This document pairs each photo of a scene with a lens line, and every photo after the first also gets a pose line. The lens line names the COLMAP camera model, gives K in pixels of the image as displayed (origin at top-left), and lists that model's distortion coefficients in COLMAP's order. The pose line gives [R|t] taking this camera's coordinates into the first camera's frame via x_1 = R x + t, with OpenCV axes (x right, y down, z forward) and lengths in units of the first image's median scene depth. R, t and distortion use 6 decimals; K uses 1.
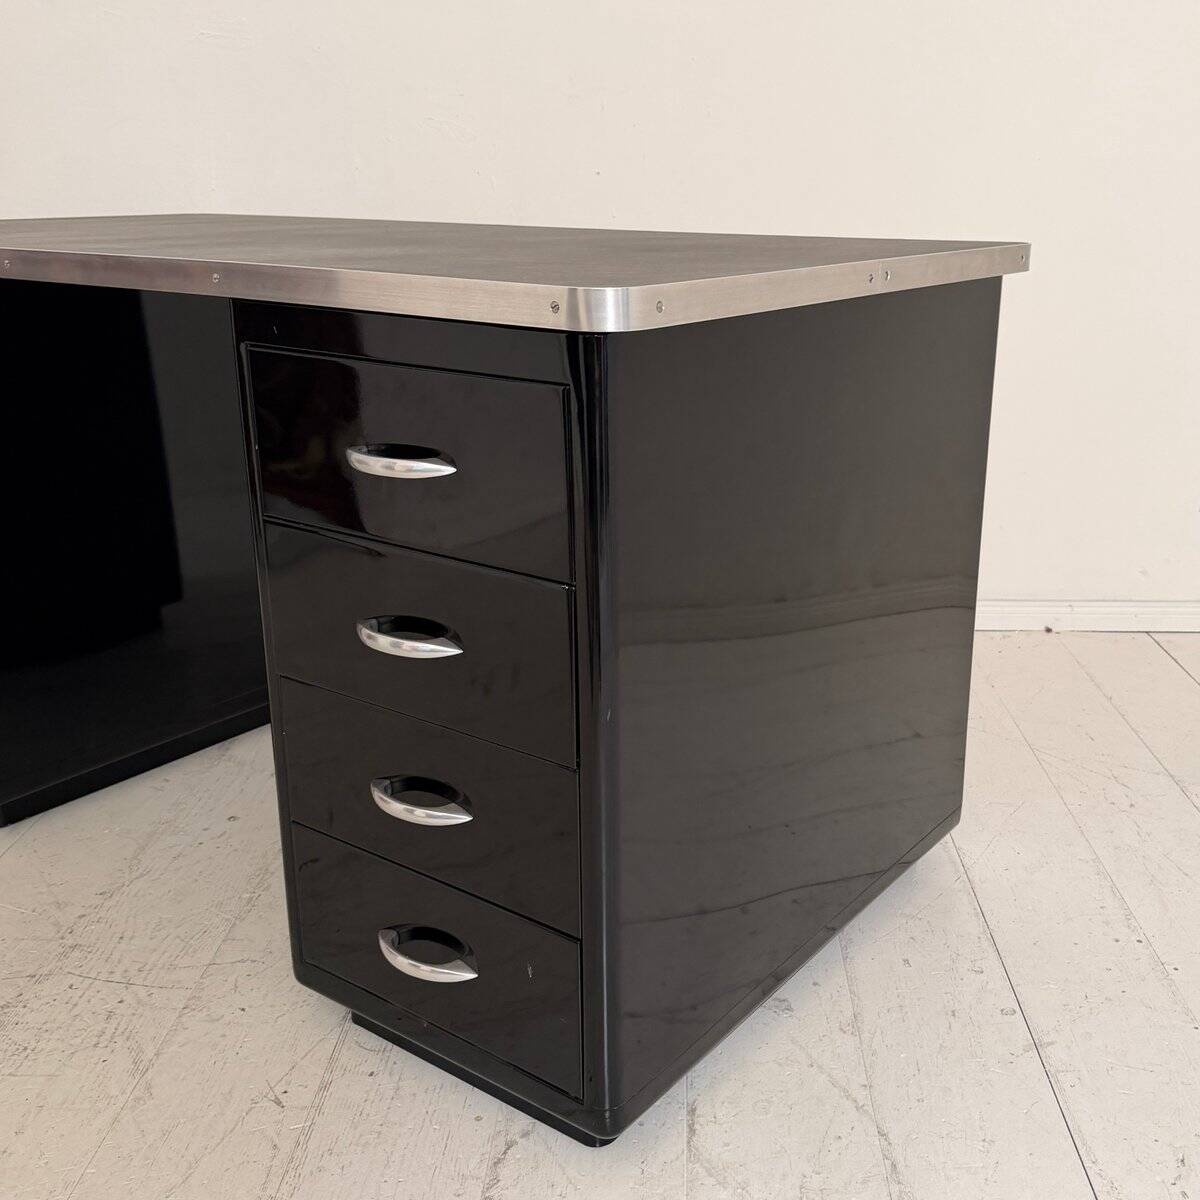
lens RADIAL K [[1296.3, 0, 689.4], [0, 1296.3, 632.3], [0, 0, 1]] dist [-0.010222, 0.000000]
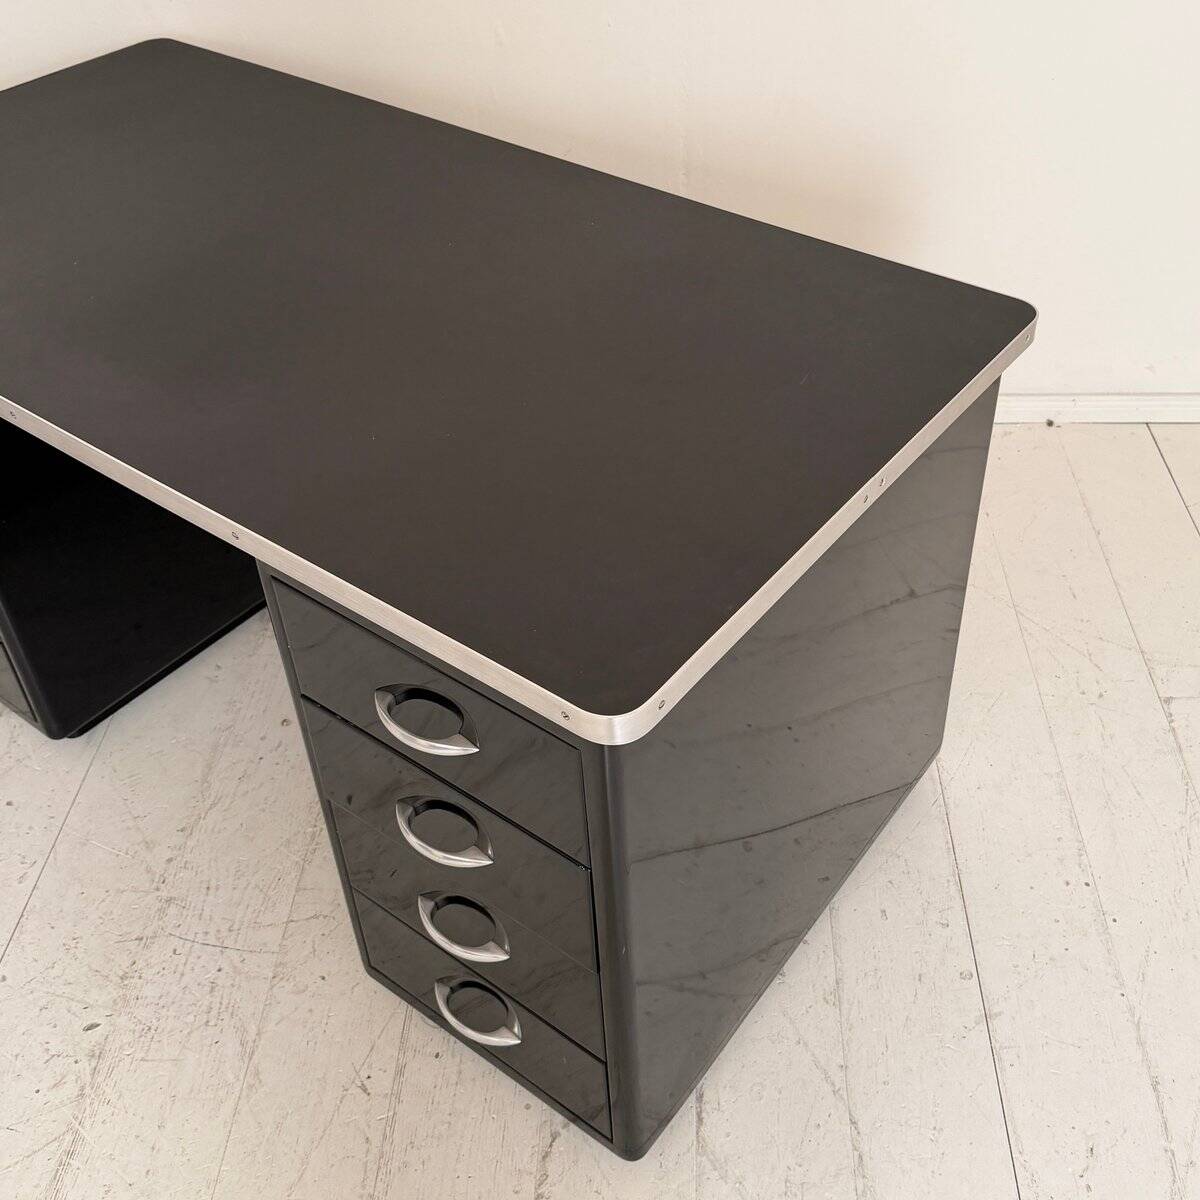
lens RADIAL K [[1222.3, 0, 695.6], [0, 1222.3, 614.1], [0, 0, 1]] dist [-0.013372, 0.000000]
pose [[0.999979, -0.004144, -0.004954, 0.005077], [0.005782, 0.916146, 0.400803, -0.492665], [0.002878, -0.400823, 0.916151, 0.113288]]
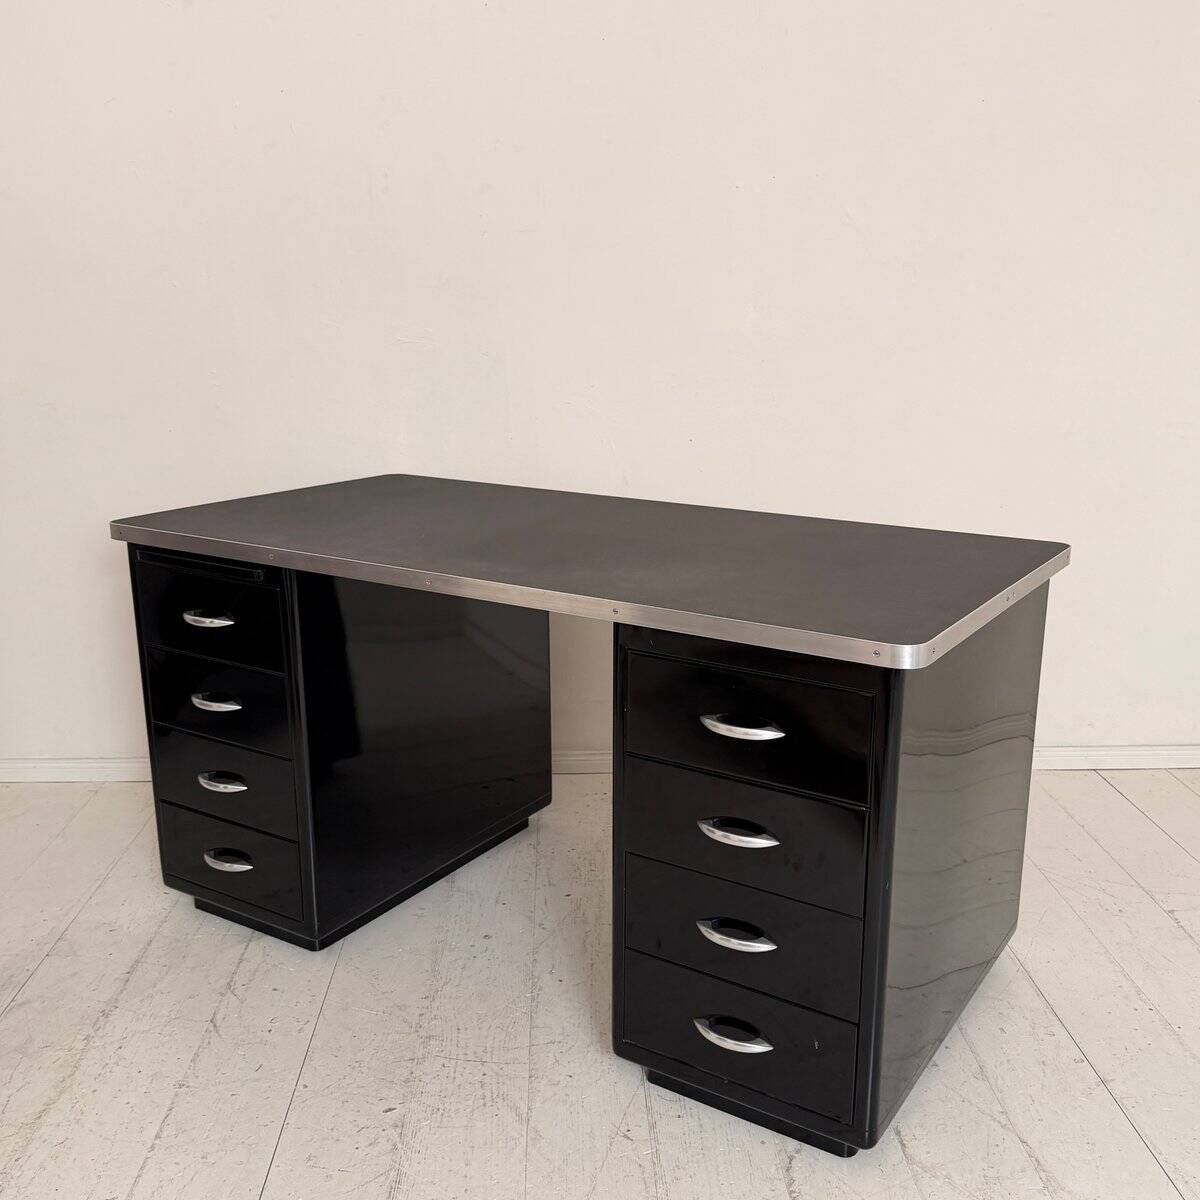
lens RADIAL K [[1222.3, 0, 641.2], [0, 1222.3, 637.0], [0, 0, 1]] dist [-0.013372, 0.000000]
pose [[0.997939, -0.011367, 0.063149, -0.368739], [0.015441, 0.997805, -0.064398, -0.122800], [-0.062279, 0.065241, 0.995924, -0.439352]]
